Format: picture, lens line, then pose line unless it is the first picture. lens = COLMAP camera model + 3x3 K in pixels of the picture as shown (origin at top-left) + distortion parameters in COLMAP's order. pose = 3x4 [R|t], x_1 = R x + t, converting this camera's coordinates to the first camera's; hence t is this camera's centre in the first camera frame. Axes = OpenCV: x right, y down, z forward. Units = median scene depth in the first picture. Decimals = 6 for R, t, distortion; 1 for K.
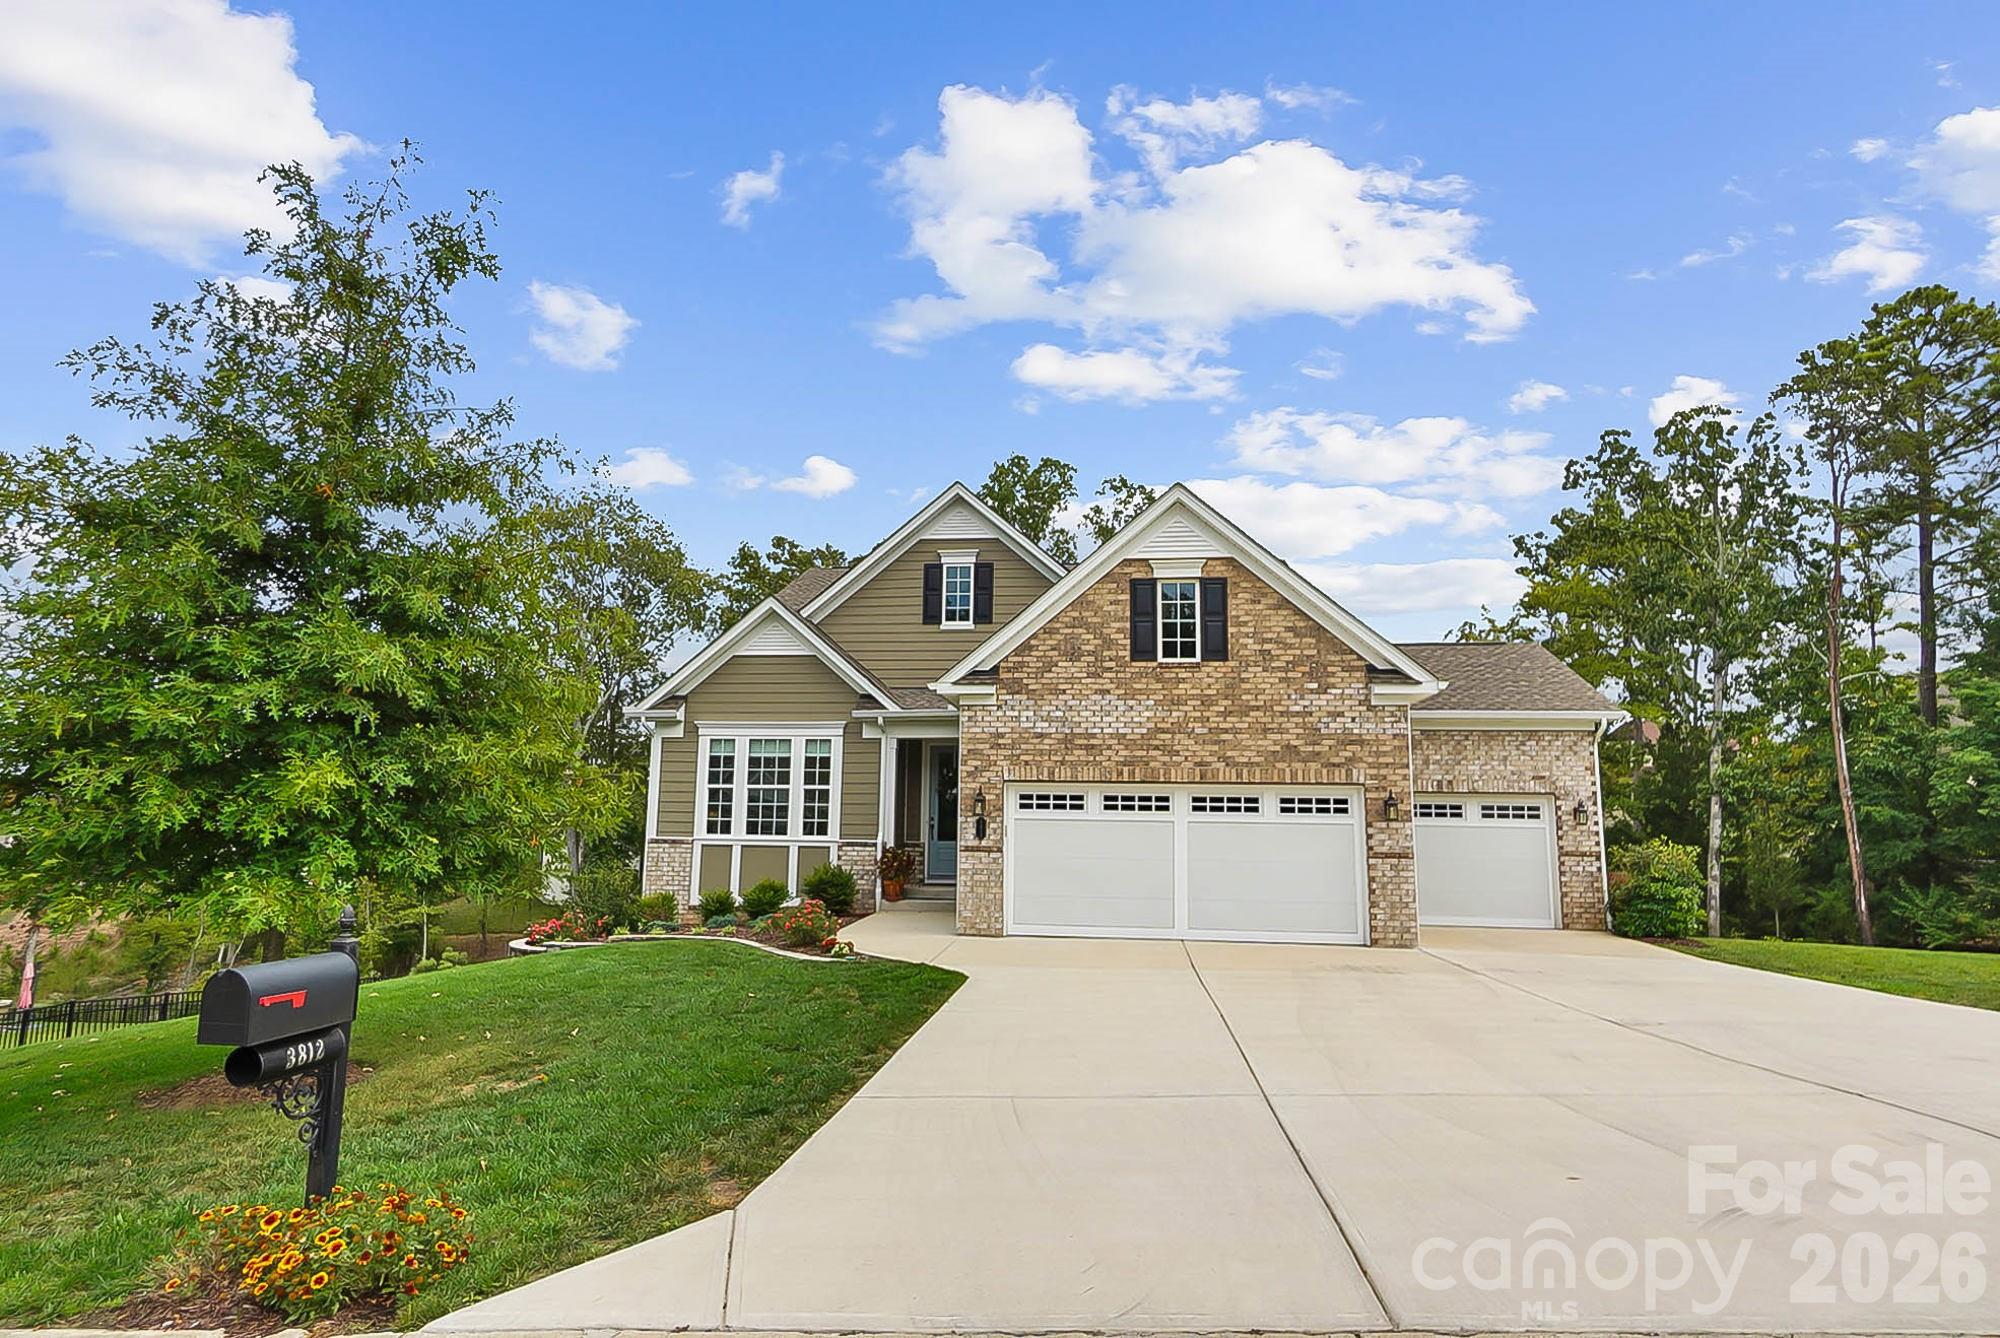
lens RADIAL K [[1074.5, 0, 1009.2], [0, 1074.5, 672.2], [0, 0, 1]] dist [0.003744, 0.002221]
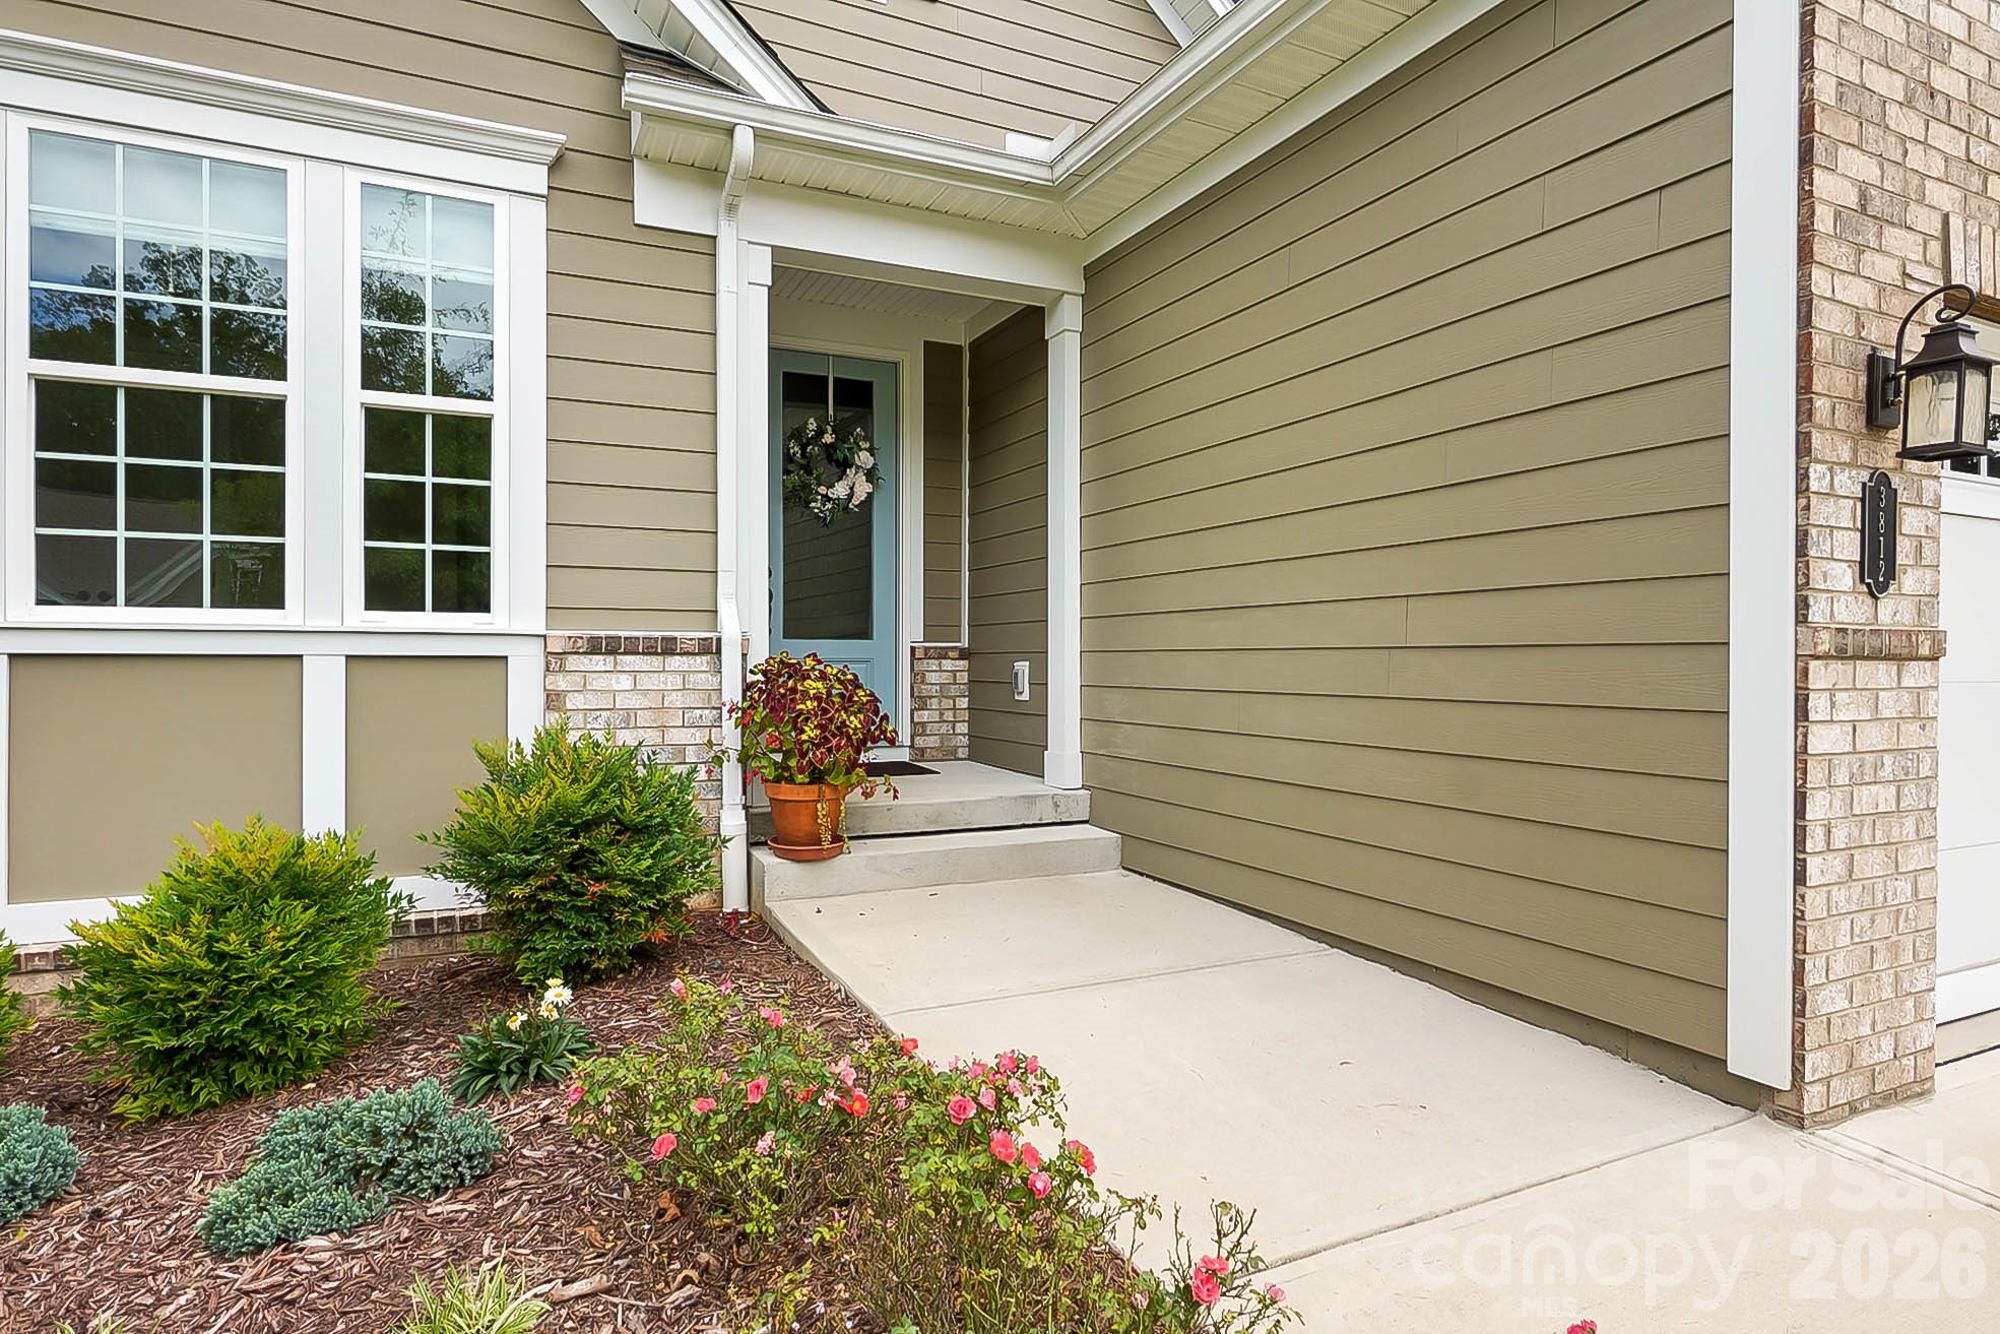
lens RADIAL K [[1074.5, 0, 982.6], [0, 1074.5, 664.1], [0, 0, 1]] dist [0.003744, 0.002221]
pose [[0.850674, -0.014218, 0.525501, -0.215815], [-0.070658, 0.987471, 0.141097, 0.130410], [-0.520923, -0.157158, 0.839012, 0.791058]]
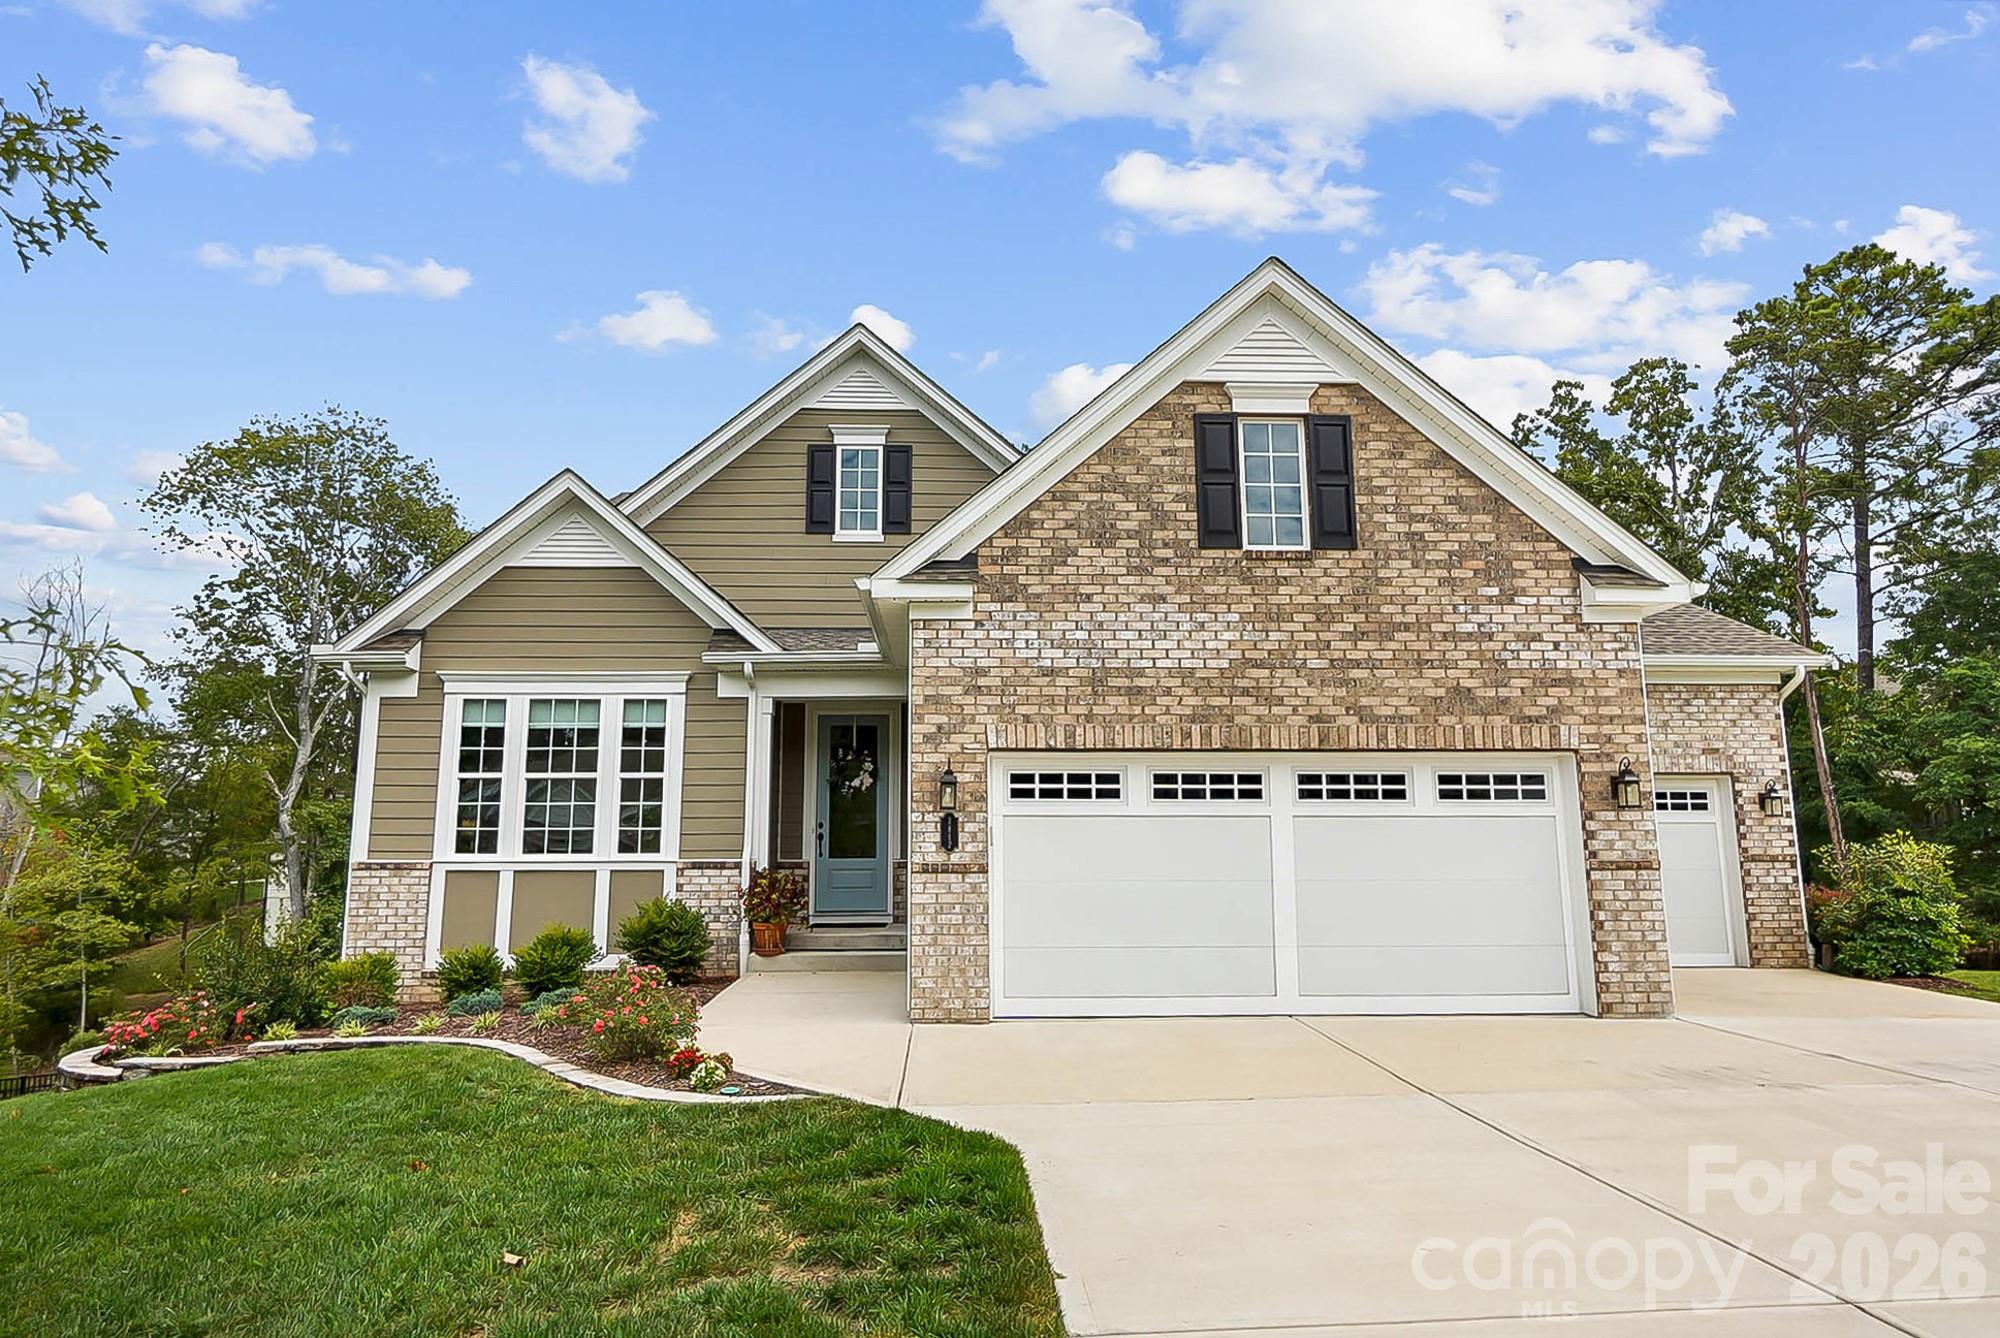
lens RADIAL K [[1117.4, 0, 995.0], [0, 1117.4, 673.3], [0, 0, 1]] dist [-0.002867, 0.000310]
pose [[0.988836, 0.006113, 0.148881, -0.078572], [-0.004590, 0.999934, -0.010569, 0.057291], [-0.148935, 0.009768, 0.988799, 0.349716]]
